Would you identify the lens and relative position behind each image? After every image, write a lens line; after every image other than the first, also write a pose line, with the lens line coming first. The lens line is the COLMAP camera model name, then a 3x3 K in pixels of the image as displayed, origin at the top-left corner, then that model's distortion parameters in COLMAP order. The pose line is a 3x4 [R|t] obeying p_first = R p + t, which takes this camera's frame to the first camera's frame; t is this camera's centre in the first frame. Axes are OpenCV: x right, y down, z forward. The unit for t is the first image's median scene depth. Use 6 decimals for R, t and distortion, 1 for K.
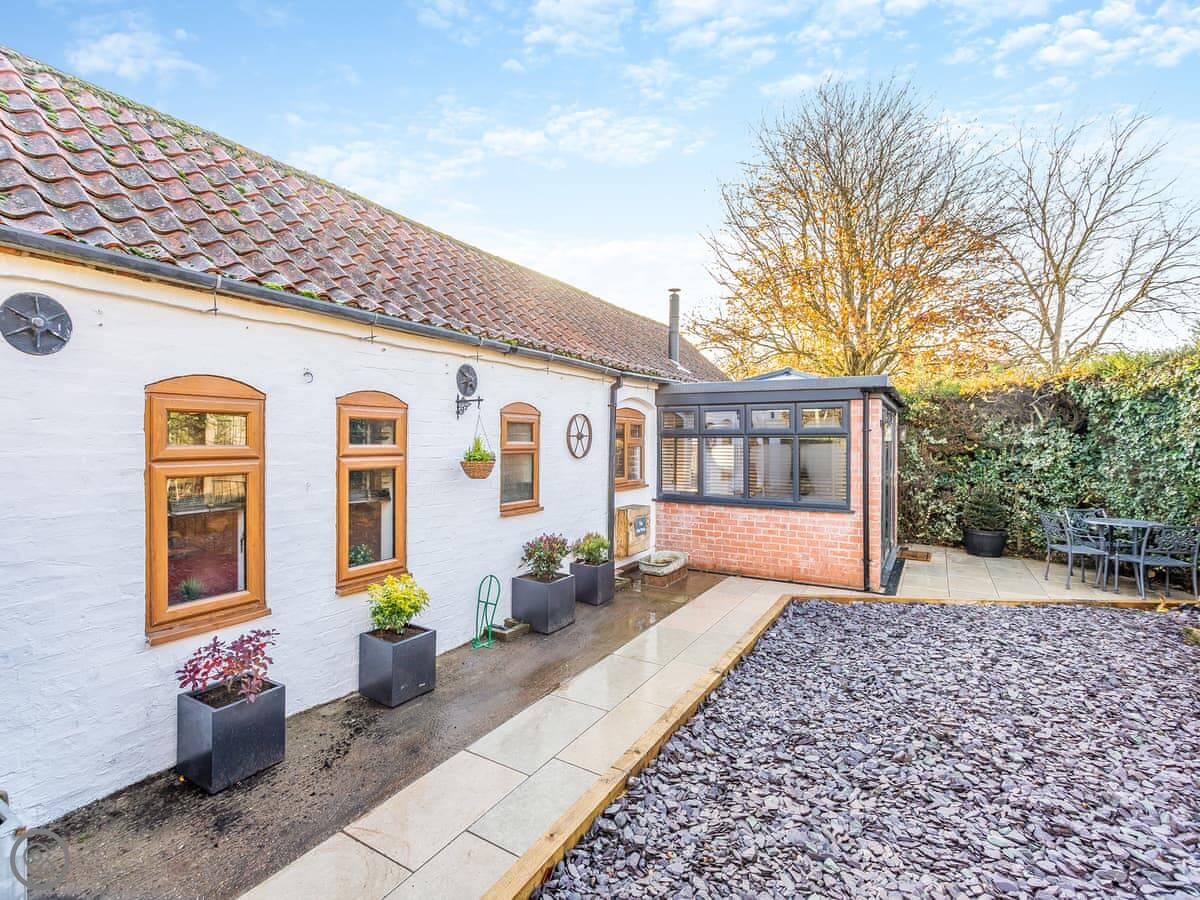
lens RADIAL K [[567.6, 0, 598.3], [0, 567.6, 445.0], [0, 0, 1]] dist [-0.000711, 0.000429]
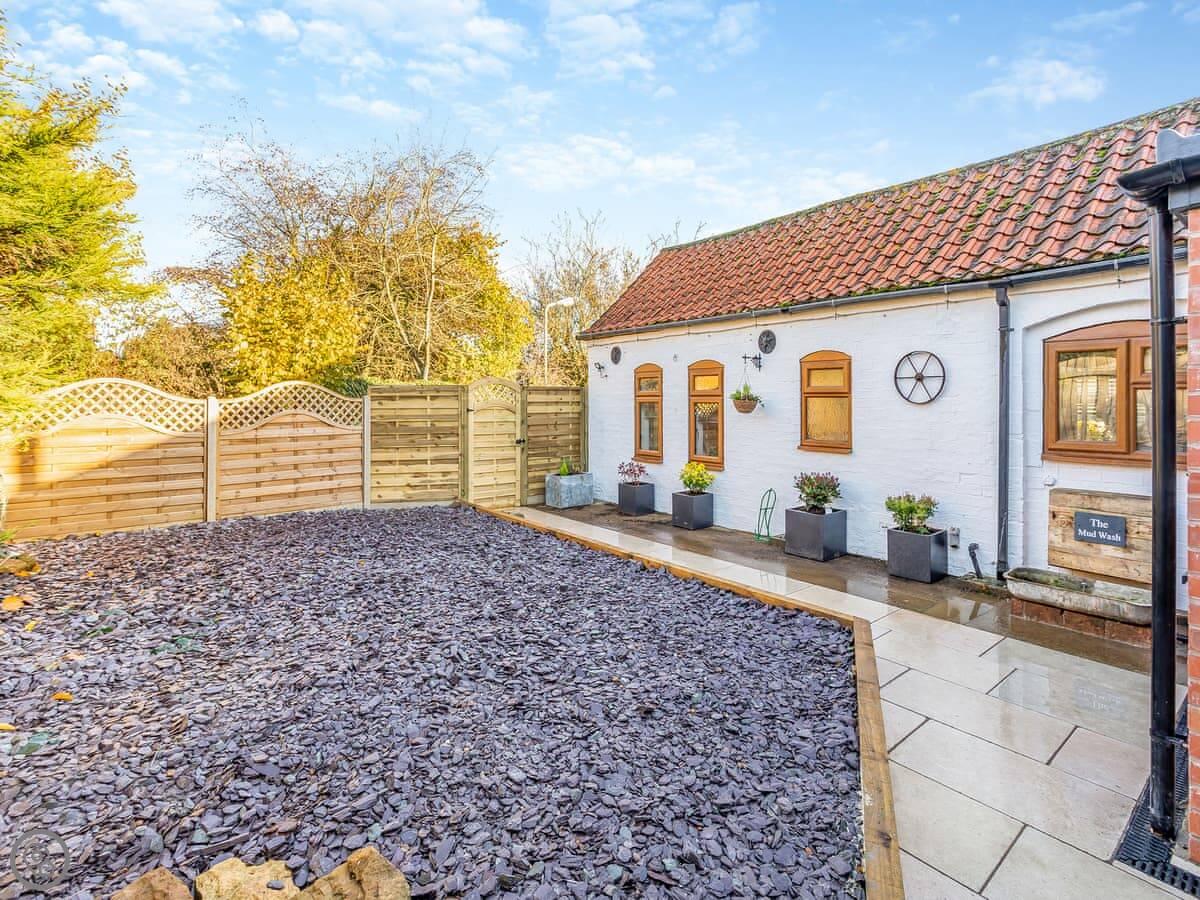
lens RADIAL K [[581.2, 0, 601.3], [0, 581.2, 395.7], [0, 0, 1]] dist [0.000066, 0.000215]
pose [[-0.356091, -0.007719, -0.934419, 1.034874], [-0.008644, 0.999950, -0.004967, 0.020904], [0.934411, 0.006308, -0.356141, 0.973556]]
